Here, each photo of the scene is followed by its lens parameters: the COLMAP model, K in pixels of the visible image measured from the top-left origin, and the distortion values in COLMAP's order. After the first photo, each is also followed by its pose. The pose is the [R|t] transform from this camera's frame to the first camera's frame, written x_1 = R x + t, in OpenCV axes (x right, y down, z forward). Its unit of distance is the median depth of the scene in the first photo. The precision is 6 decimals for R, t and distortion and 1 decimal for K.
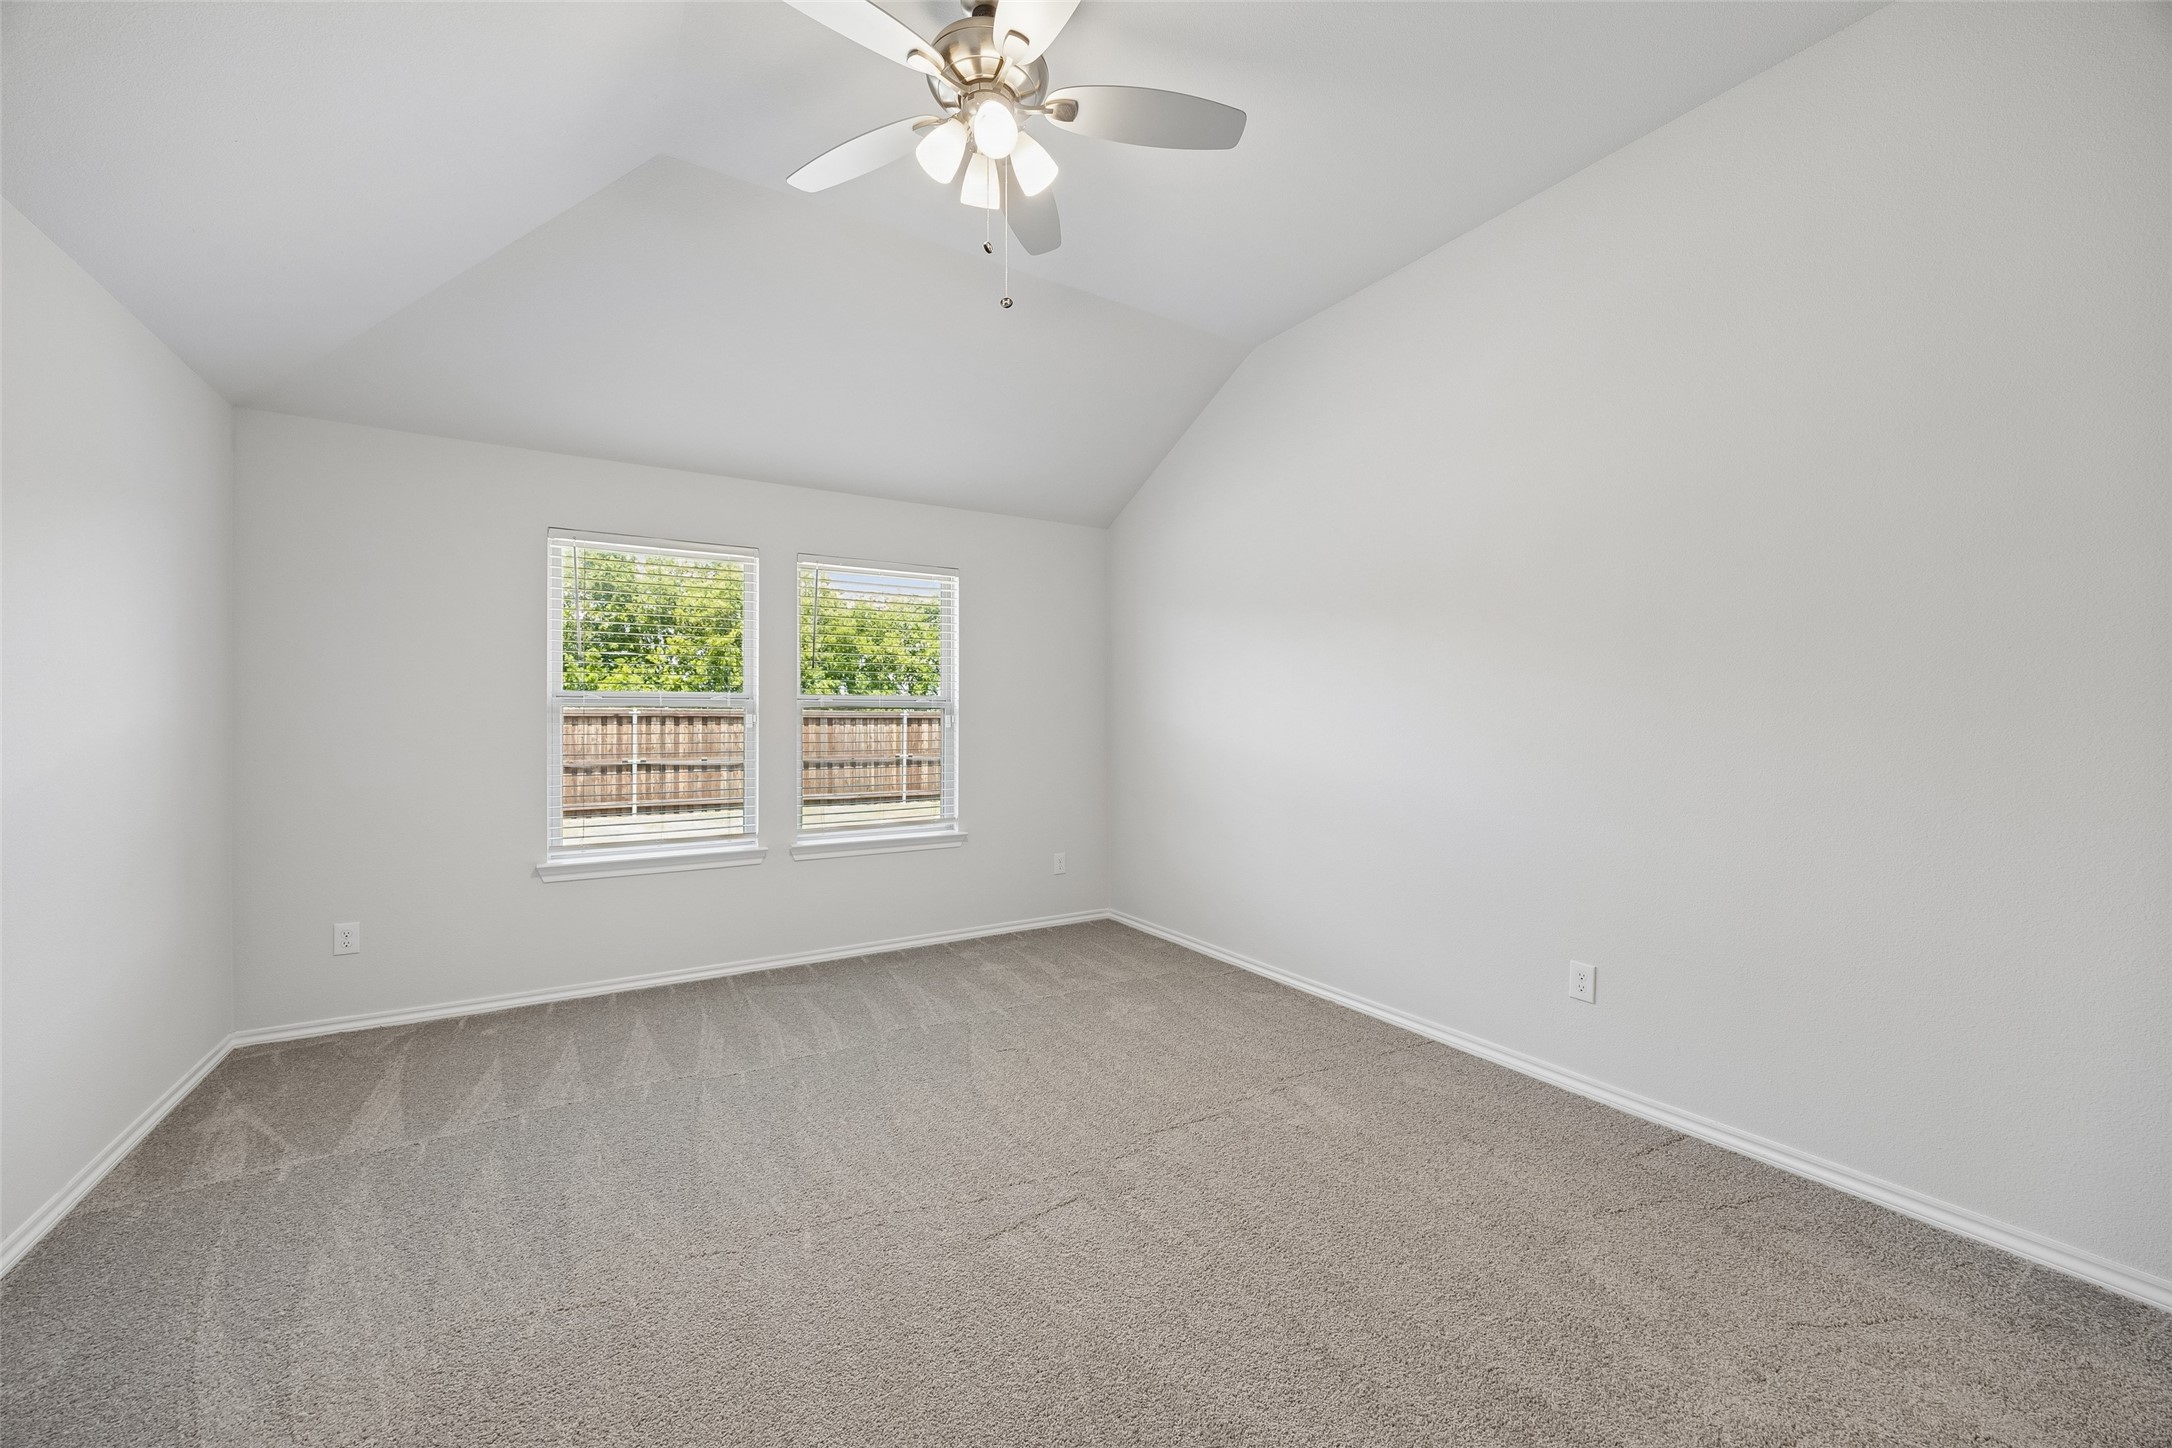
lens RADIAL K [[832.8, 0, 1082.0], [0, 832.8, 722.9], [0, 0, 1]] dist [0.002341, 0.000143]
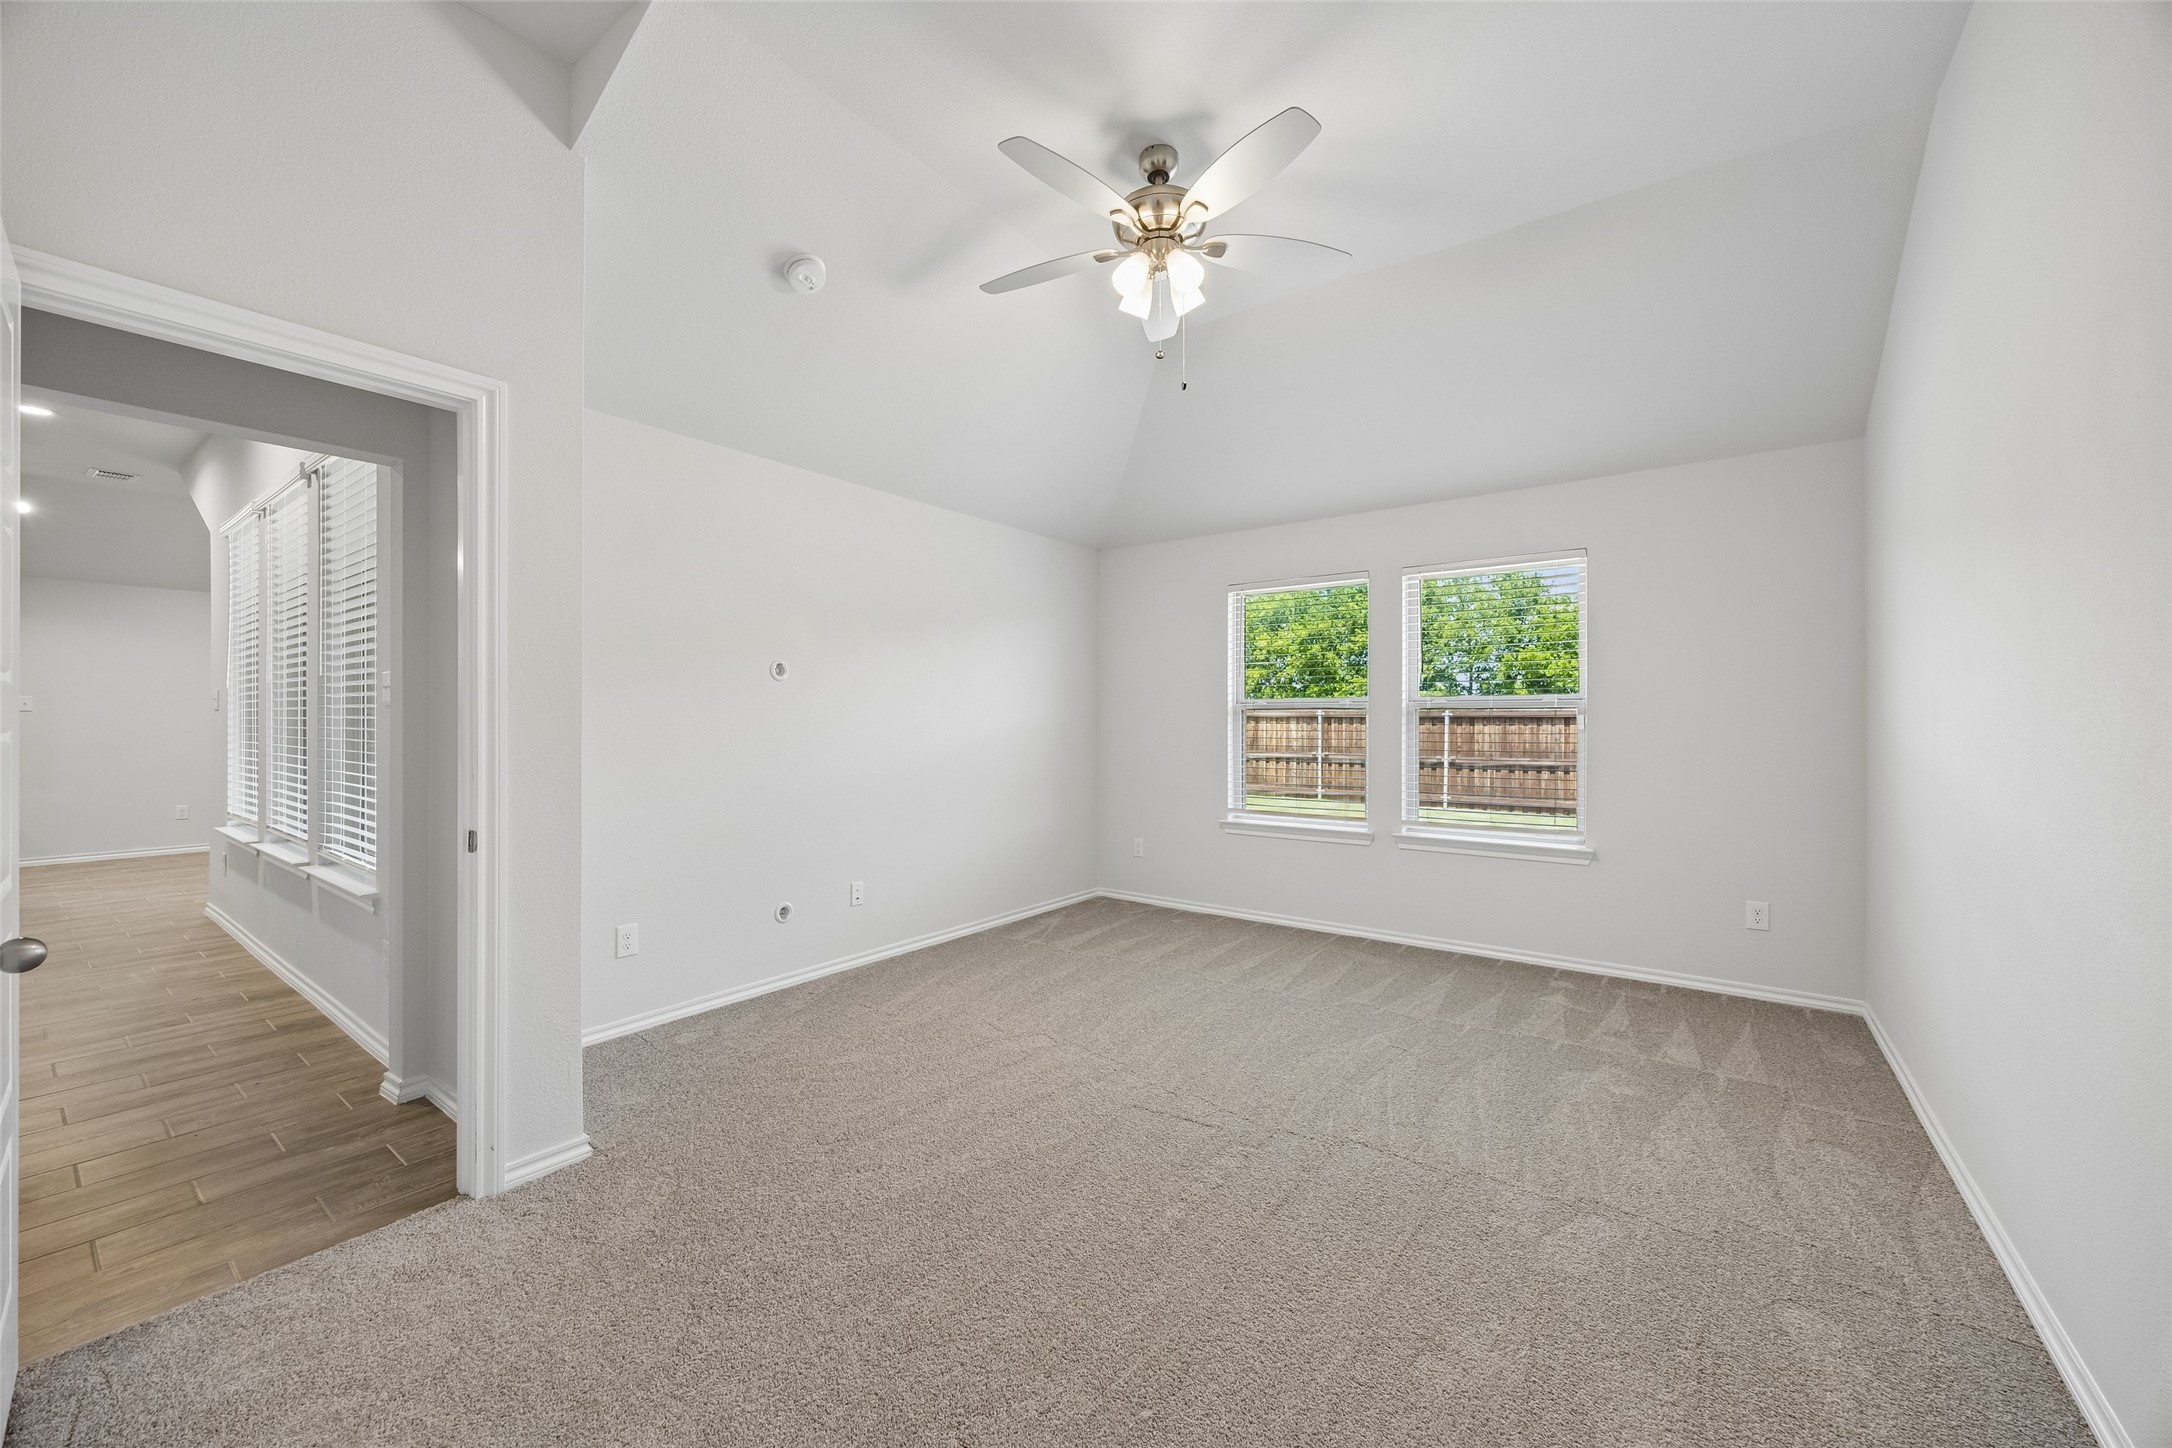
lens RADIAL K [[832.8, 0, 1071.9], [0, 832.8, 727.3], [0, 0, 1]] dist [0.002341, 0.000143]
pose [[0.360746, 0.007035, -0.932637, 0.585480], [-0.003071, 0.999975, 0.006355, 0.000167], [0.932659, 0.000572, 0.360759, 0.225599]]
